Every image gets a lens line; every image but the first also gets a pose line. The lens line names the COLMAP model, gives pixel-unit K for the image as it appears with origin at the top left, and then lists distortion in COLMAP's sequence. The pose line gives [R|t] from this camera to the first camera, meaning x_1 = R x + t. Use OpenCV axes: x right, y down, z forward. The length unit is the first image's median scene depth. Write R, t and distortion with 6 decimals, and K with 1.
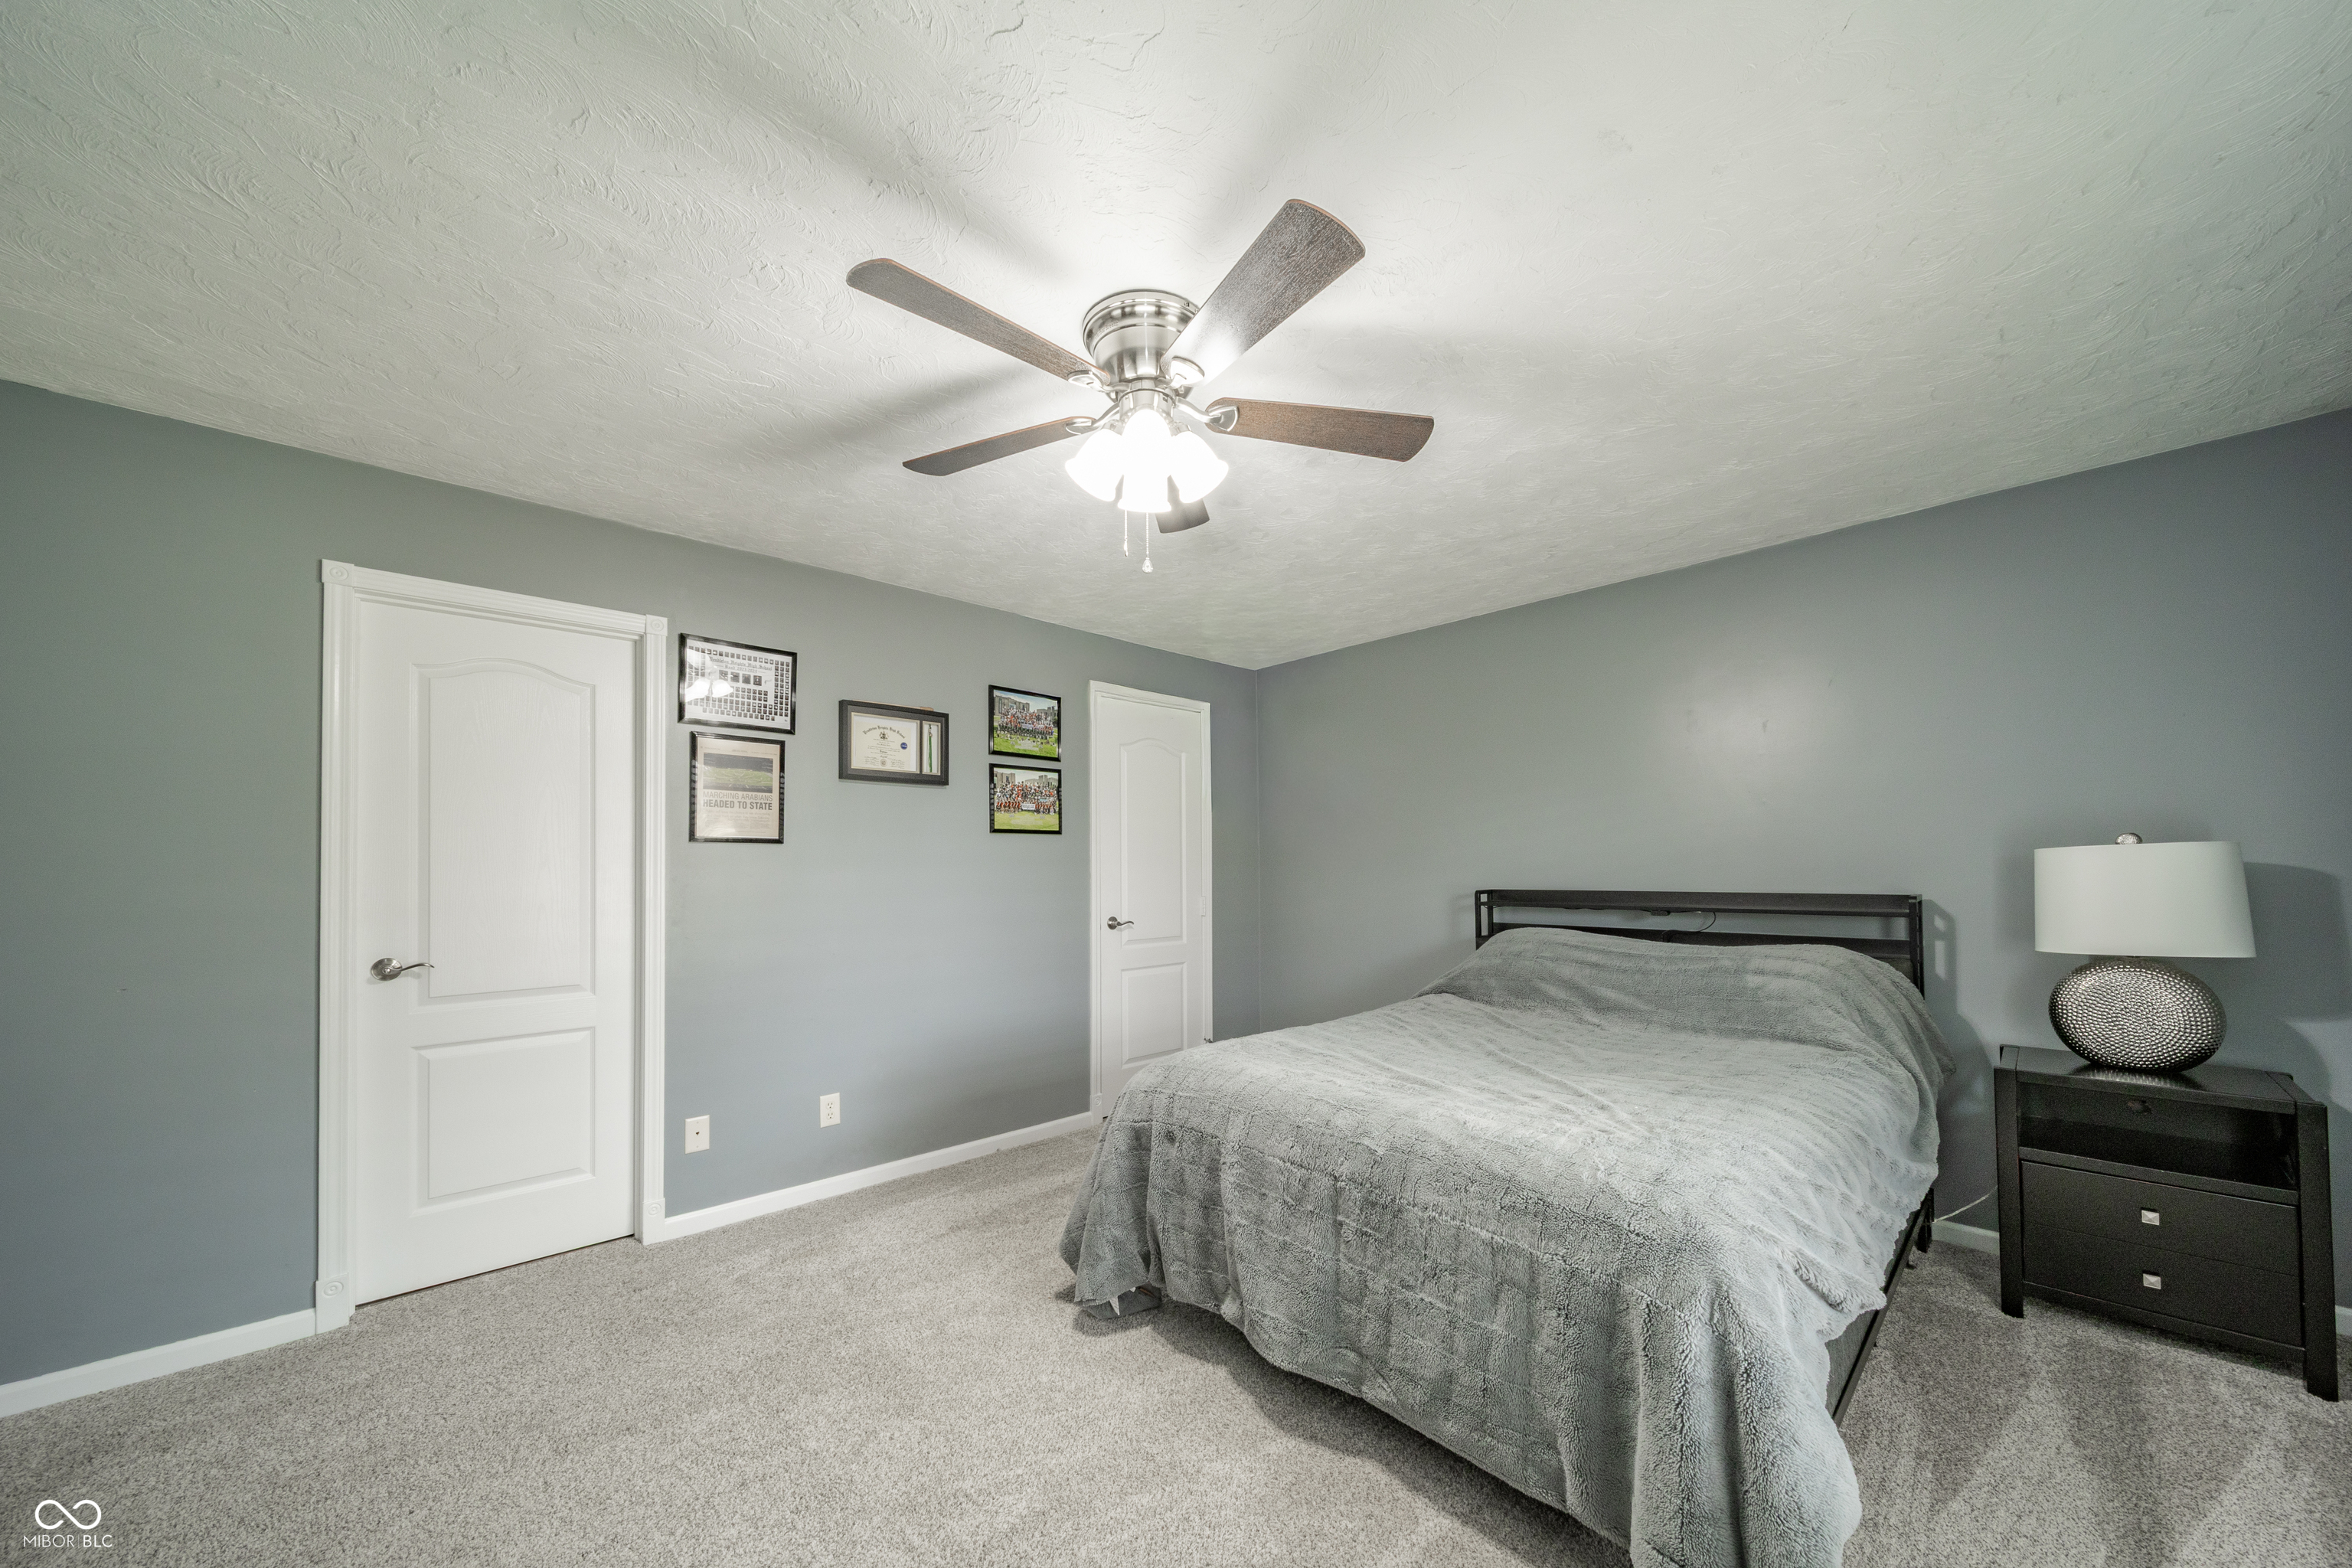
lens RADIAL K [[830.5, 0, 1188.0], [0, 830.5, 859.2], [0, 0, 1]] dist [0.001089, 0.000026]
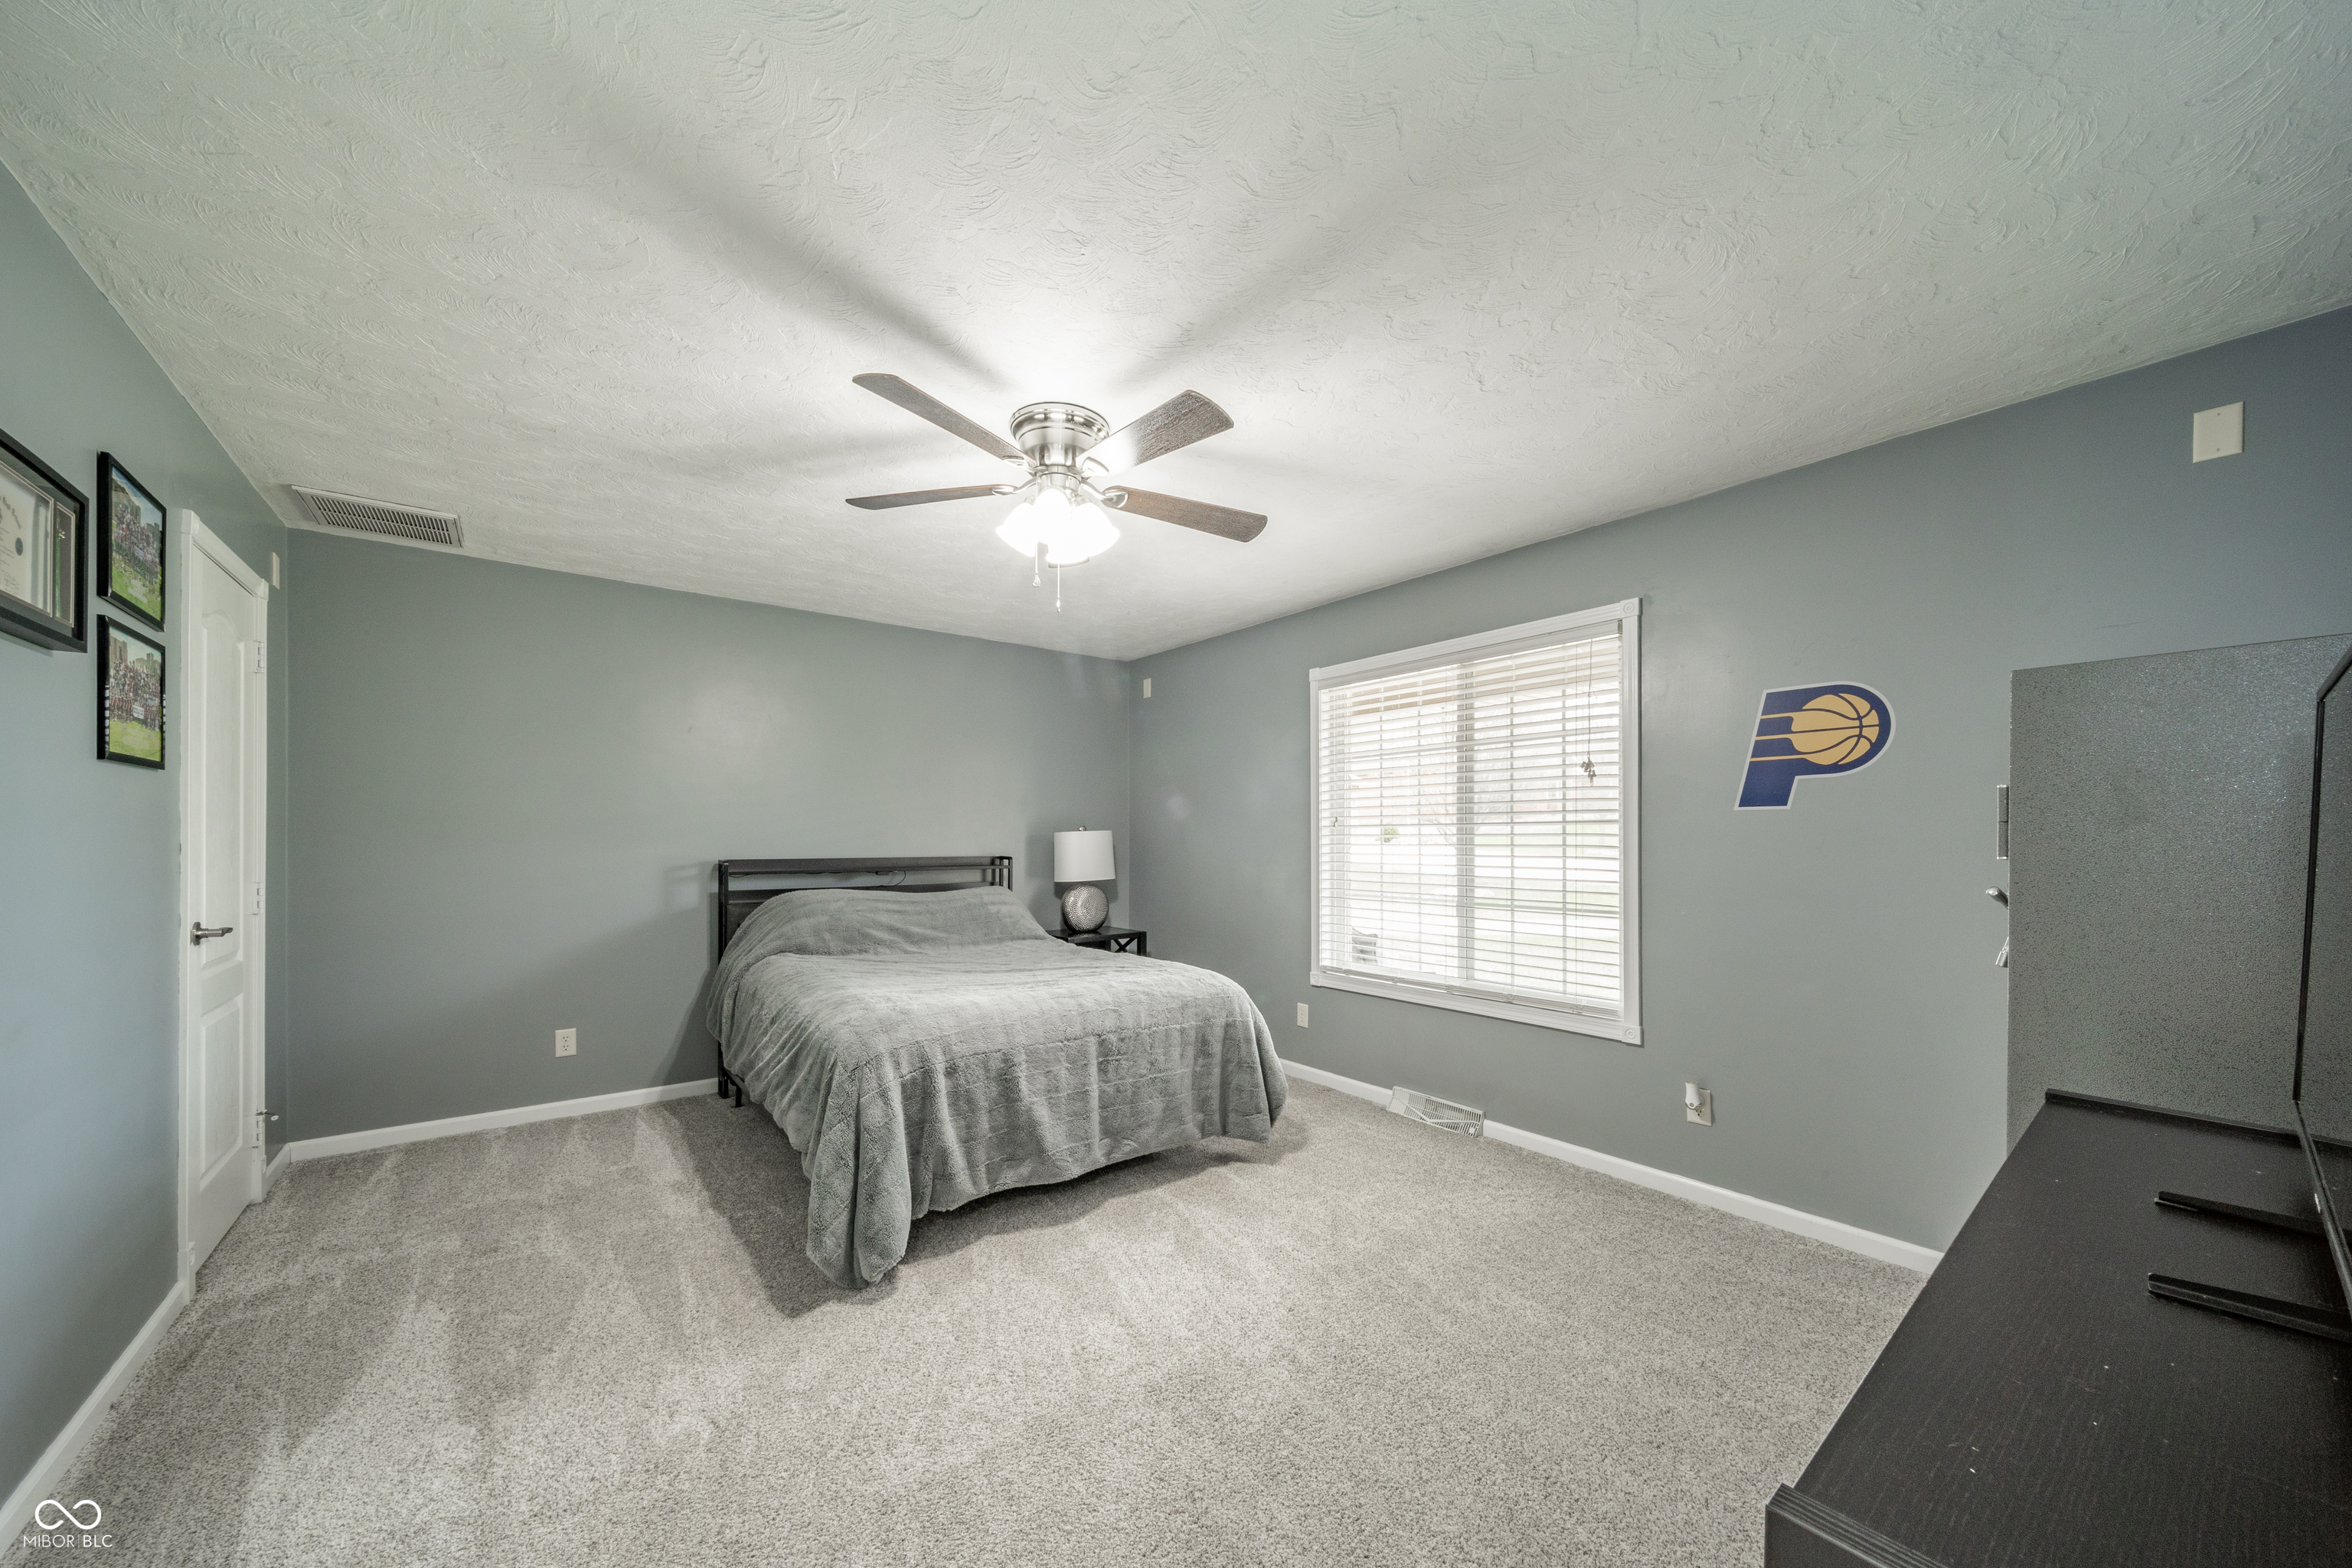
lens RADIAL K [[834.5, 0, 1173.5], [0, 834.5, 837.1], [0, 0, 1]] dist [0.000912, 0.000135]
pose [[0.104488, 0.009982, 0.994476, -0.866362], [-0.014710, 0.999856, -0.008490, 0.010956], [-0.994417, -0.013741, 0.104619, 0.435294]]
